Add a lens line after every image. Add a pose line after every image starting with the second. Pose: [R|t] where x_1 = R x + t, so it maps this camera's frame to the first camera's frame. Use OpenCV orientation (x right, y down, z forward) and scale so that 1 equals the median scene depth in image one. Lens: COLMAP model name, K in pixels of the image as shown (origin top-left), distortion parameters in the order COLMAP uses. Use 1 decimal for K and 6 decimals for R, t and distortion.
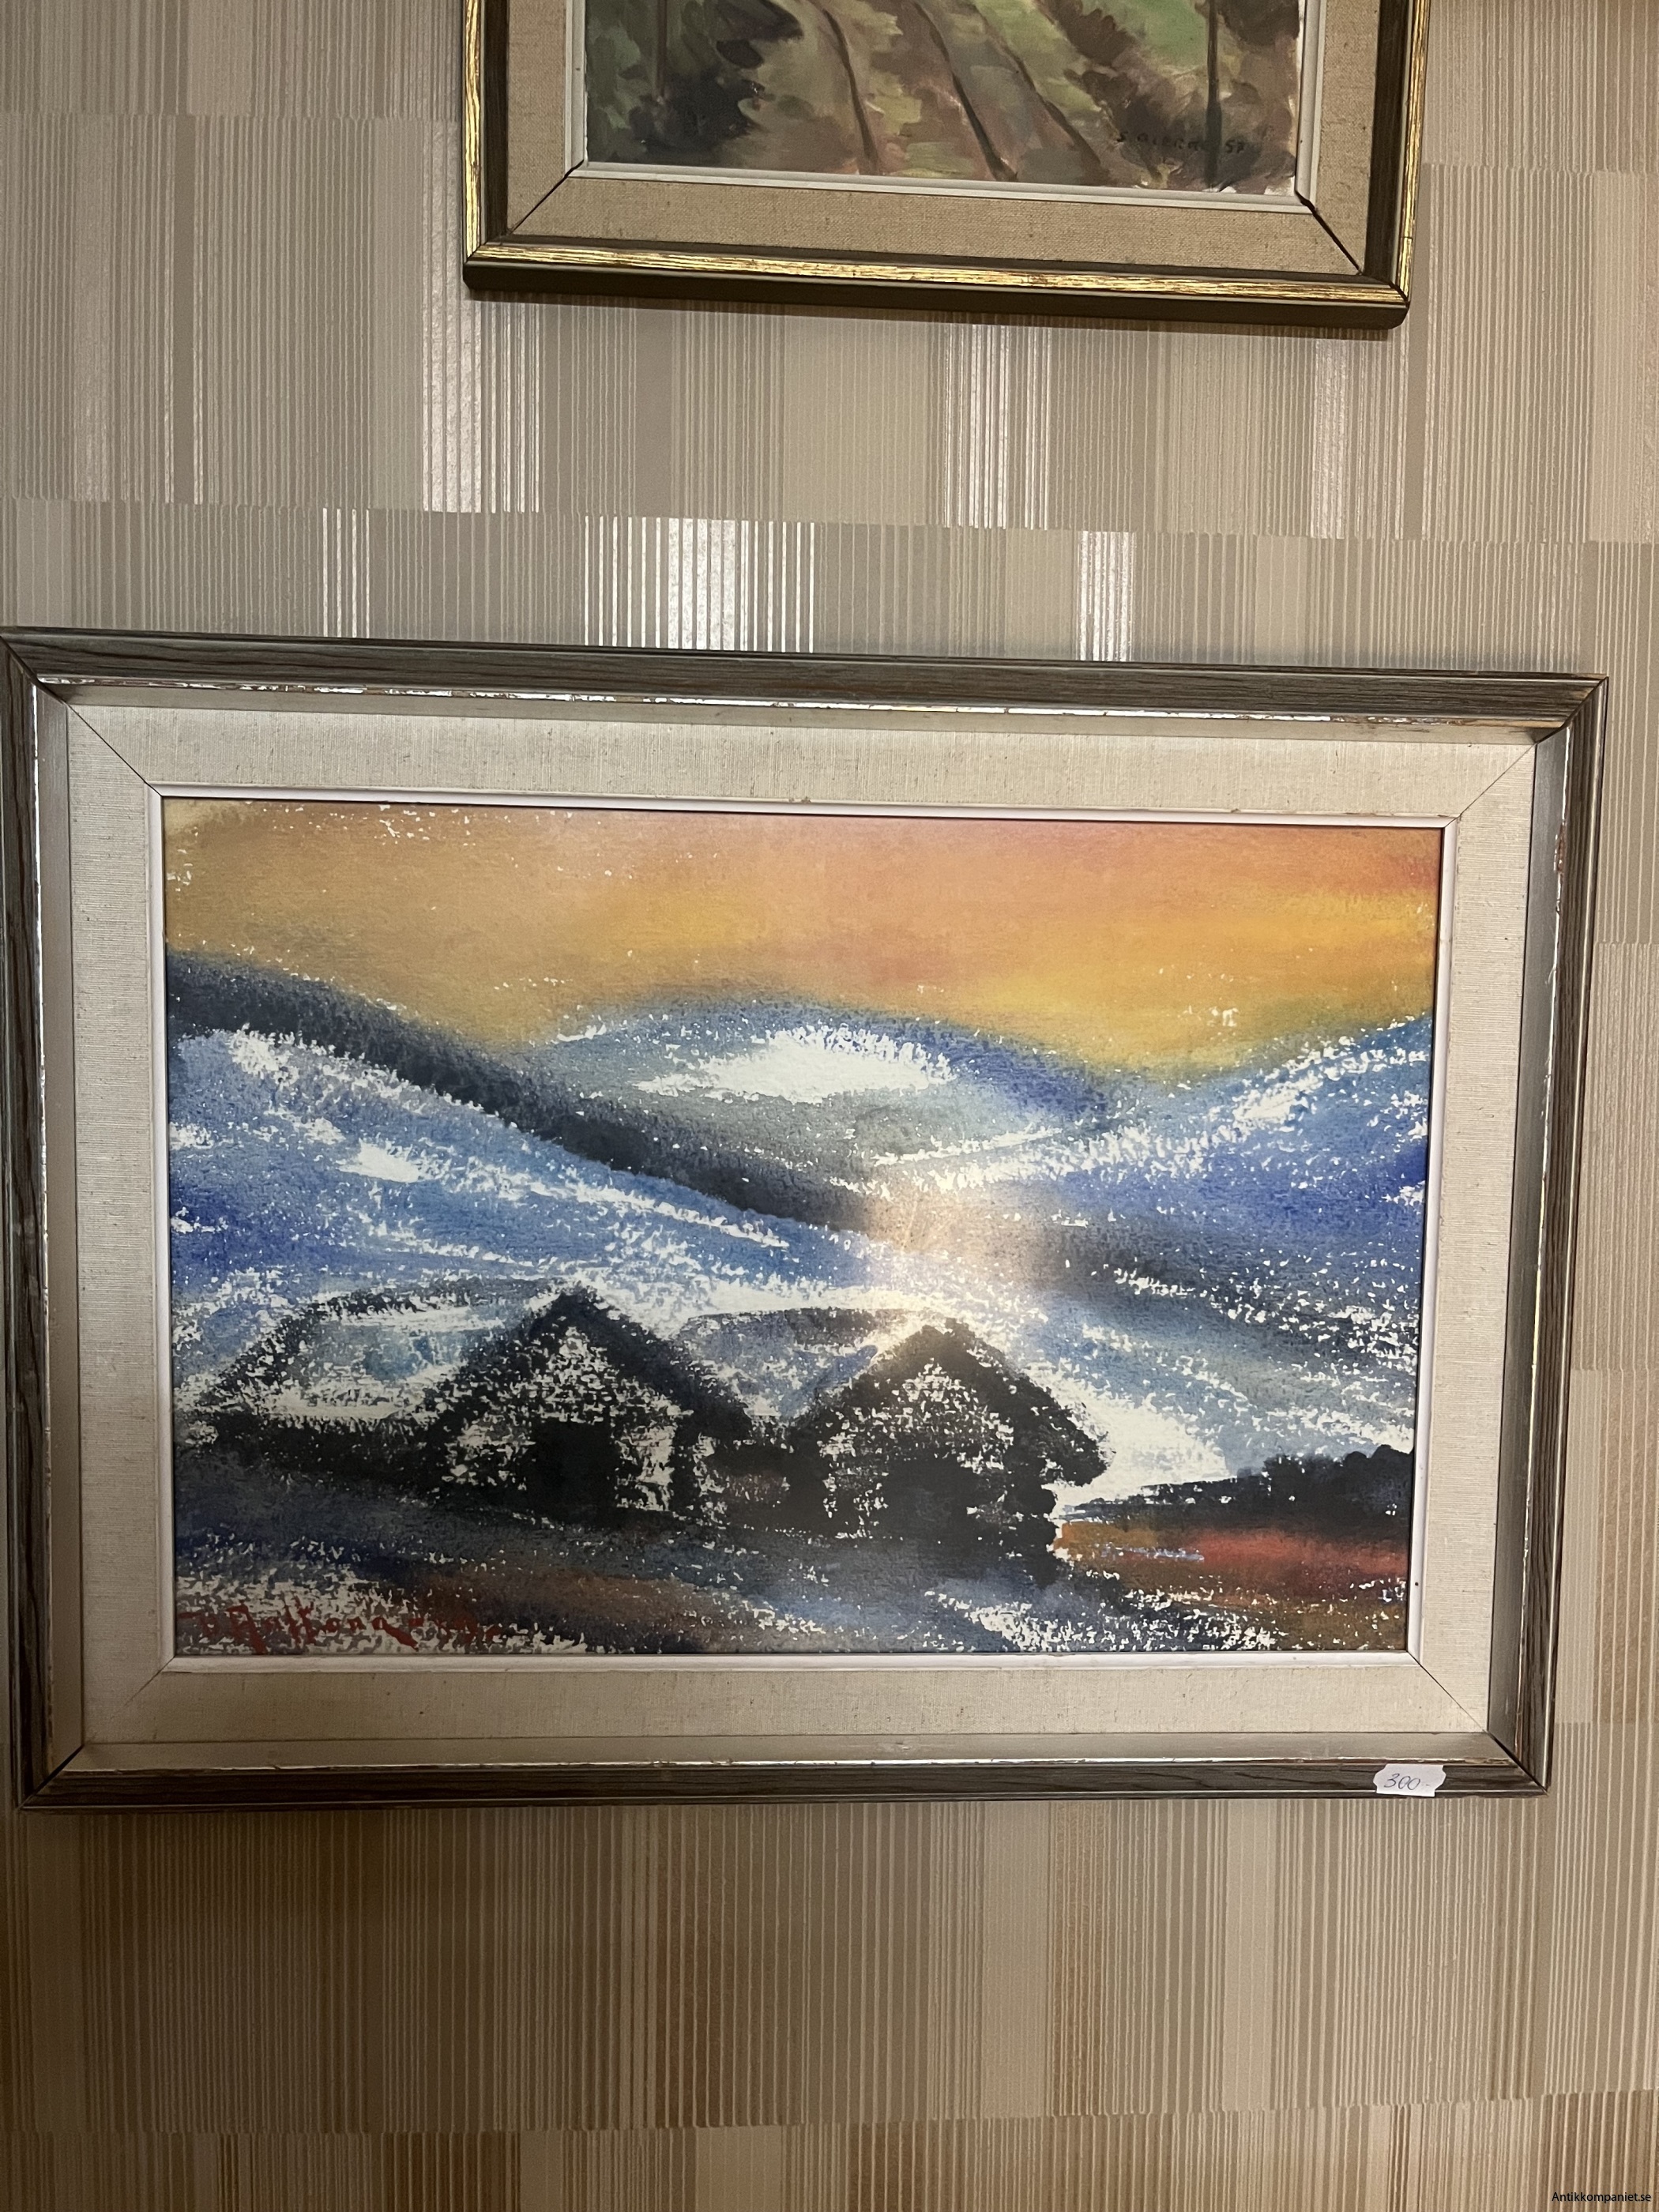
lens RADIAL K [[1683.6, 0, 829.5], [0, 1683.6, 1106.8], [0, 0, 1]] dist [0.047557, -0.089289]
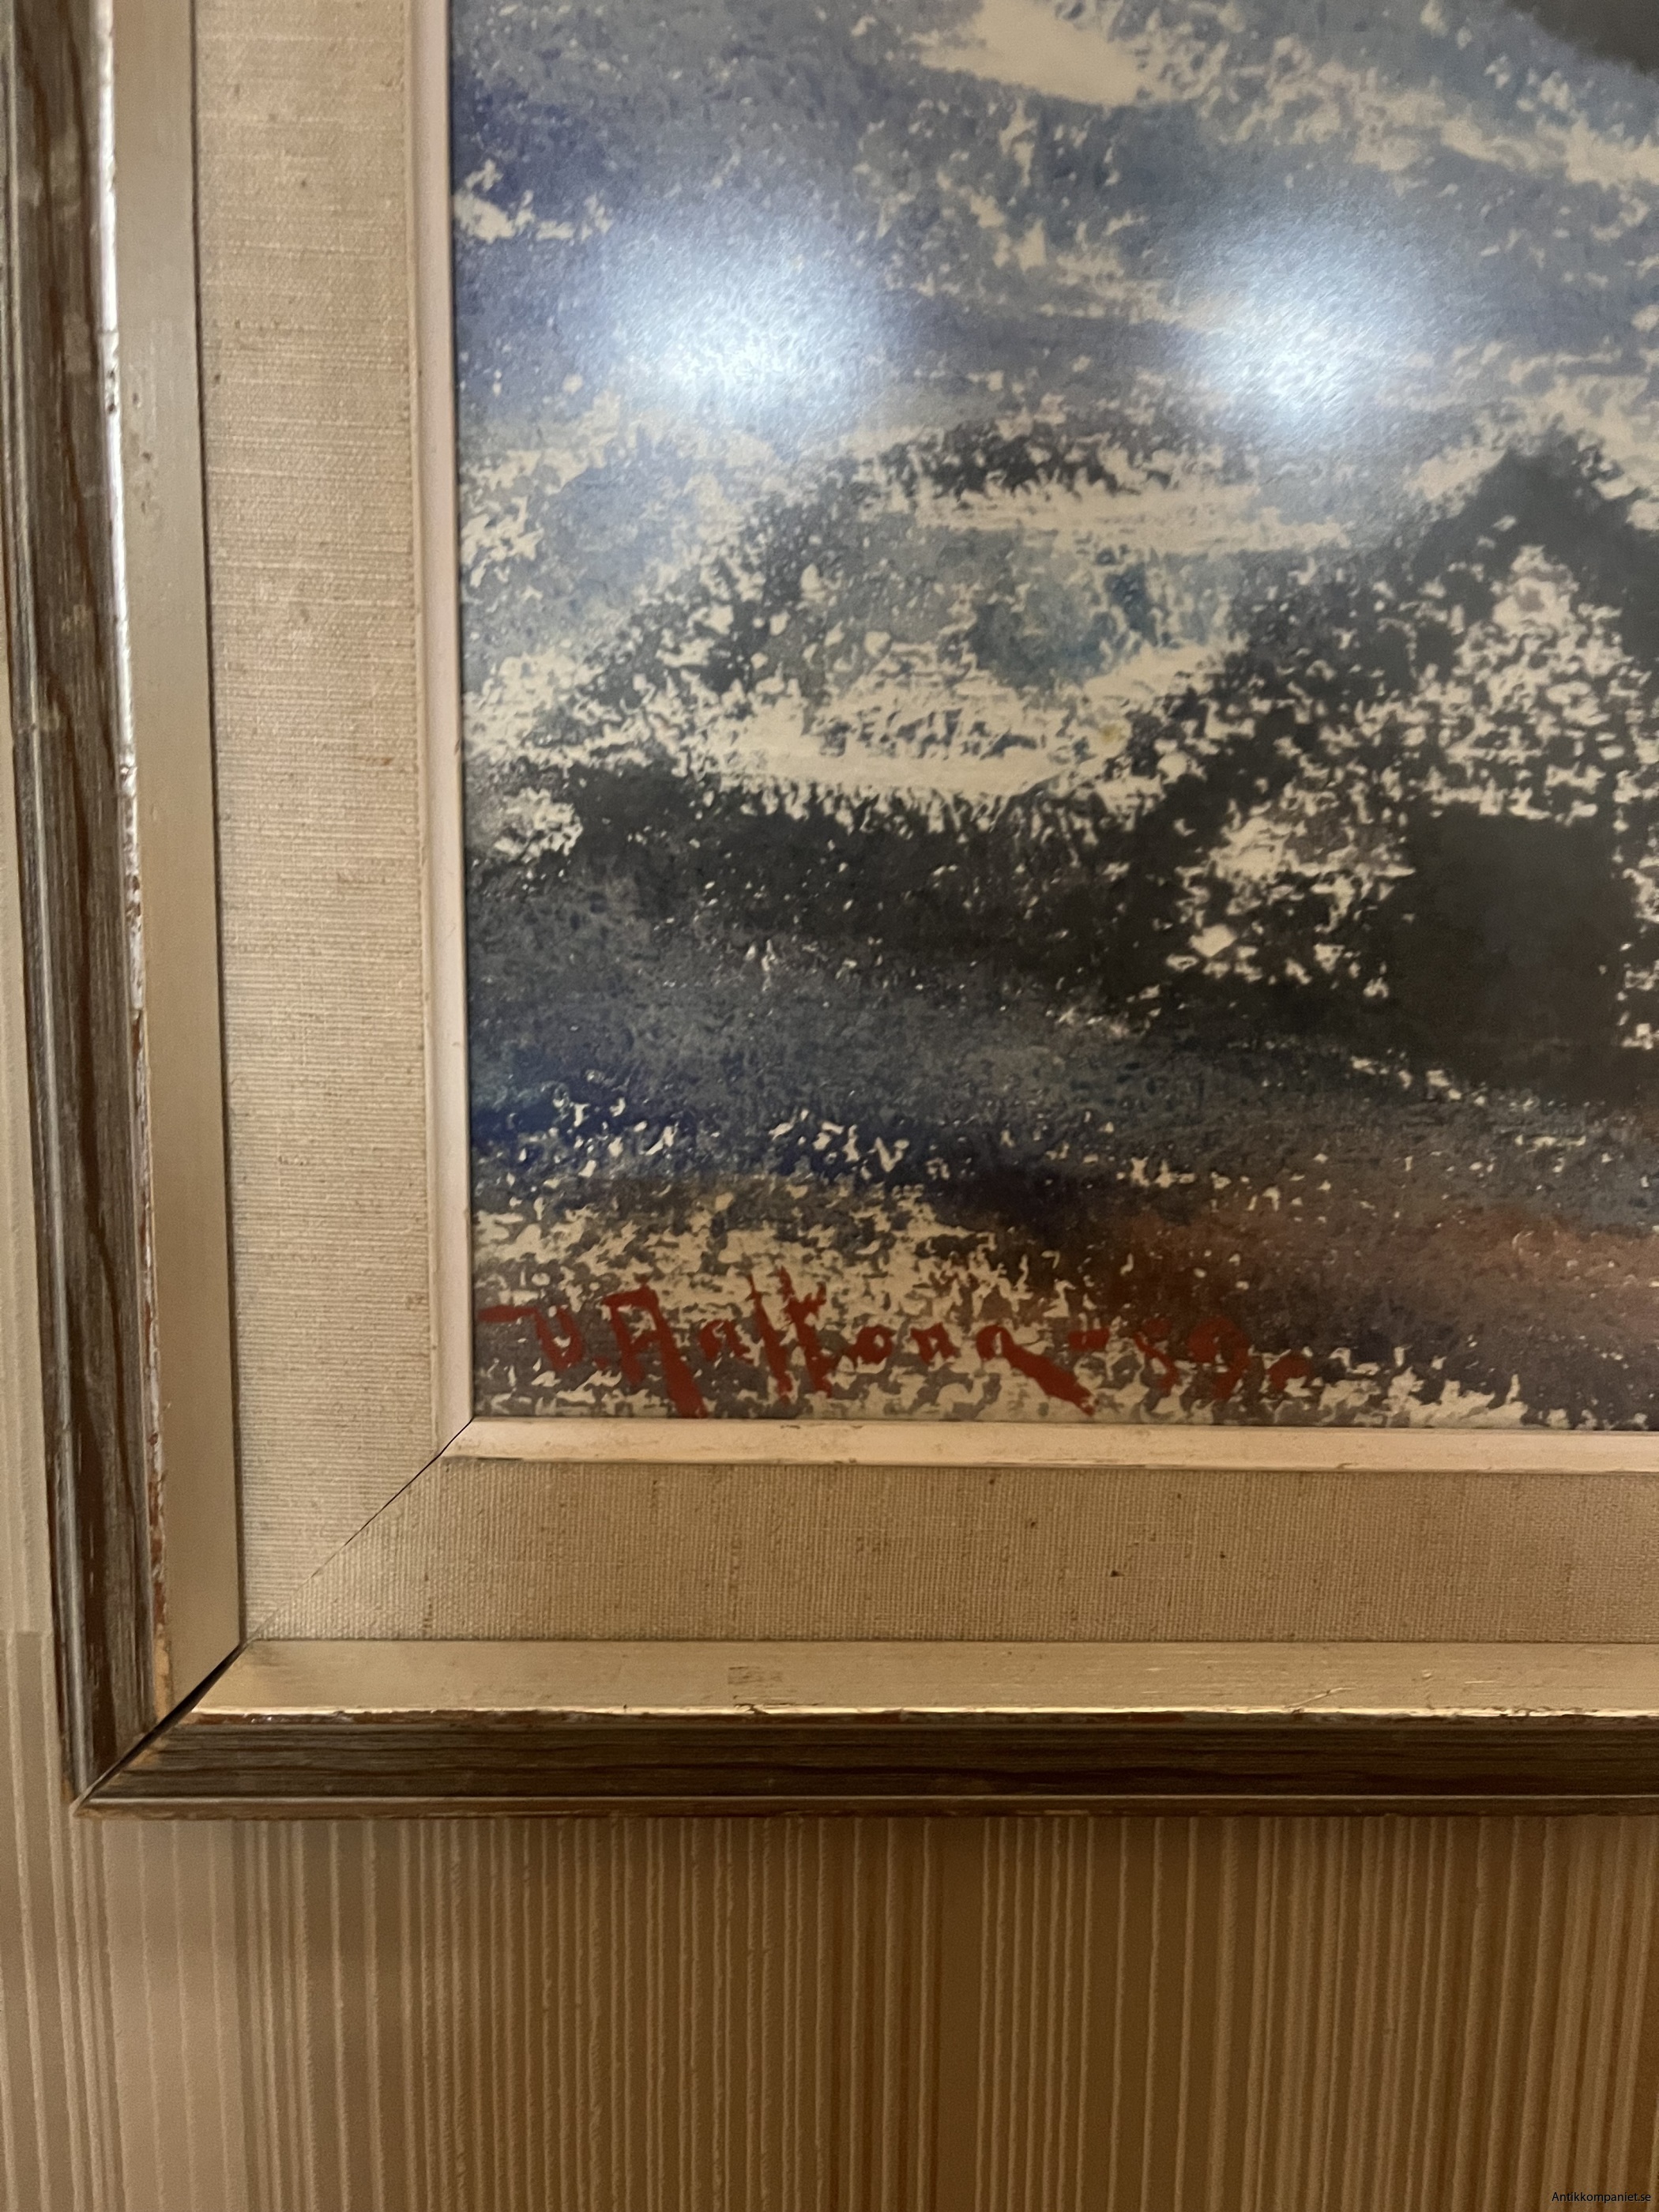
lens RADIAL K [[1683.6, 0, 825.1], [0, 1683.6, 1048.1], [0, 0, 1]] dist [0.047557, -0.089289]
pose [[0.999164, 0.002422, -0.040798, -0.288884], [0.000284, 0.997807, 0.066183, 0.213670], [0.040869, -0.066140, 0.996973, 0.622303]]
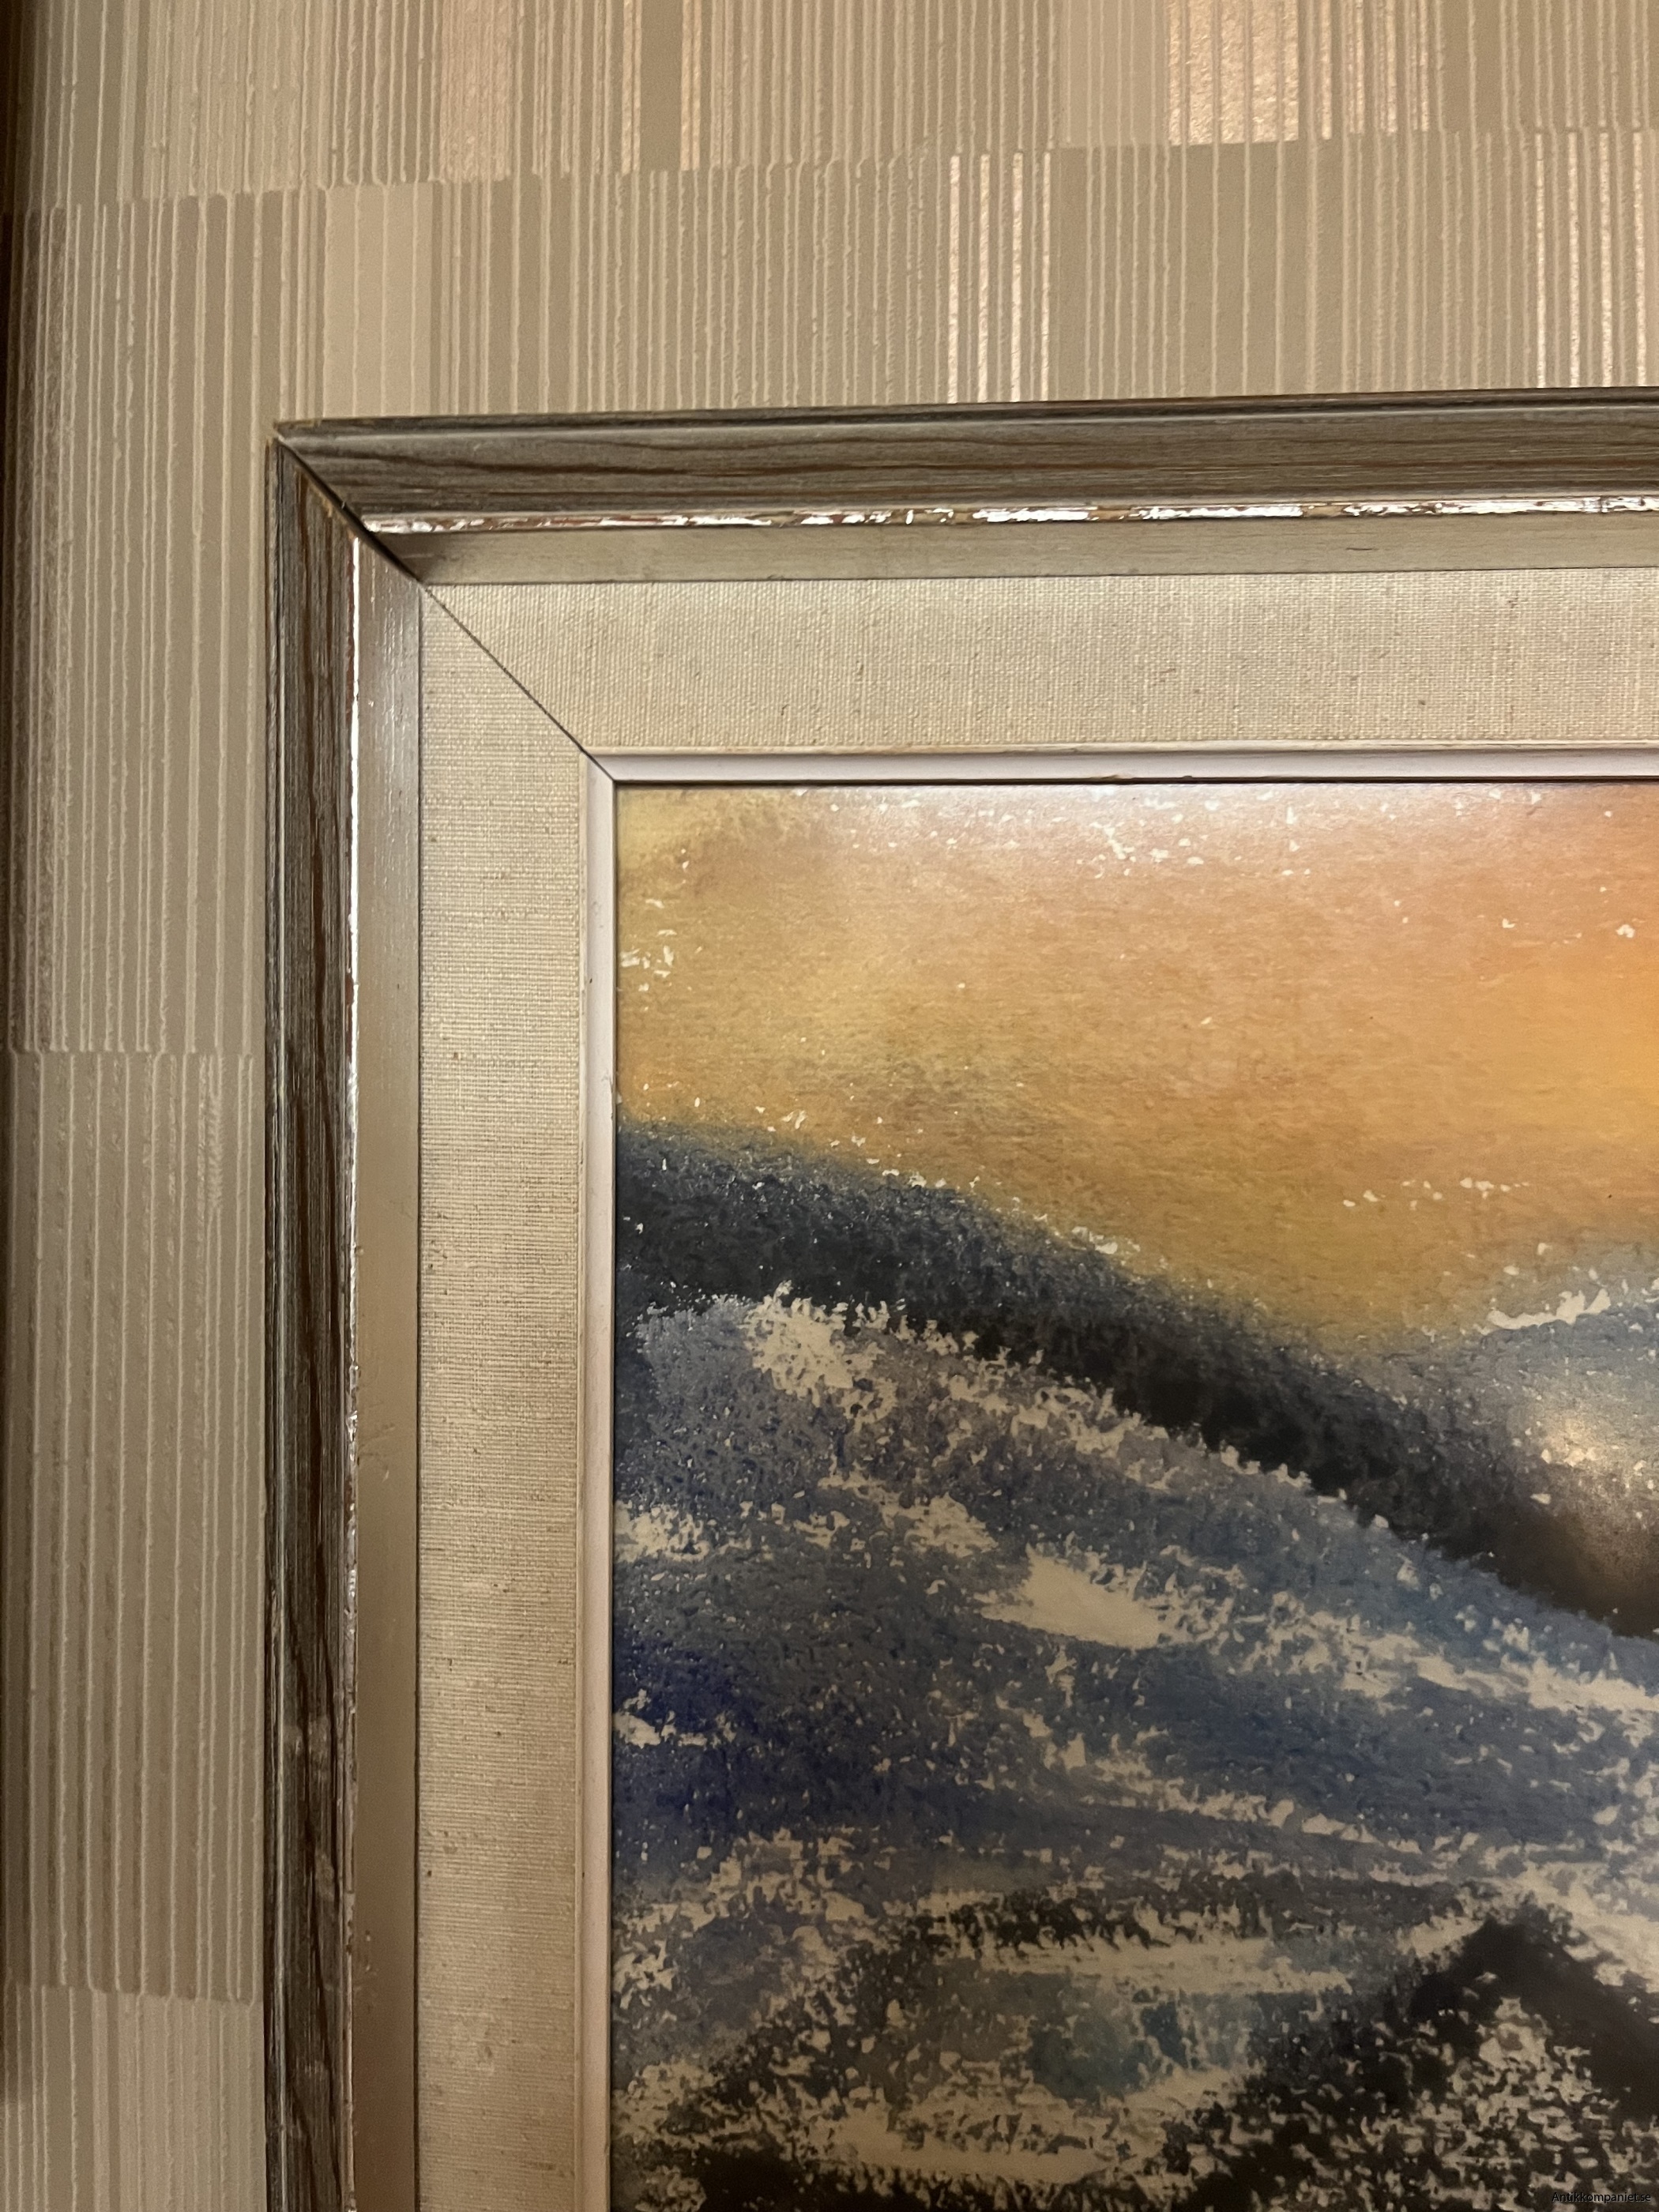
lens RADIAL K [[1683.6, 0, 838.4], [0, 1683.6, 1065.0], [0, 0, 1]] dist [0.047557, -0.089289]
pose [[0.987340, -0.002474, -0.158598, -0.251354], [-0.005675, 0.998687, -0.050911, -0.081248], [0.158516, 0.051167, 0.986030, 0.541186]]
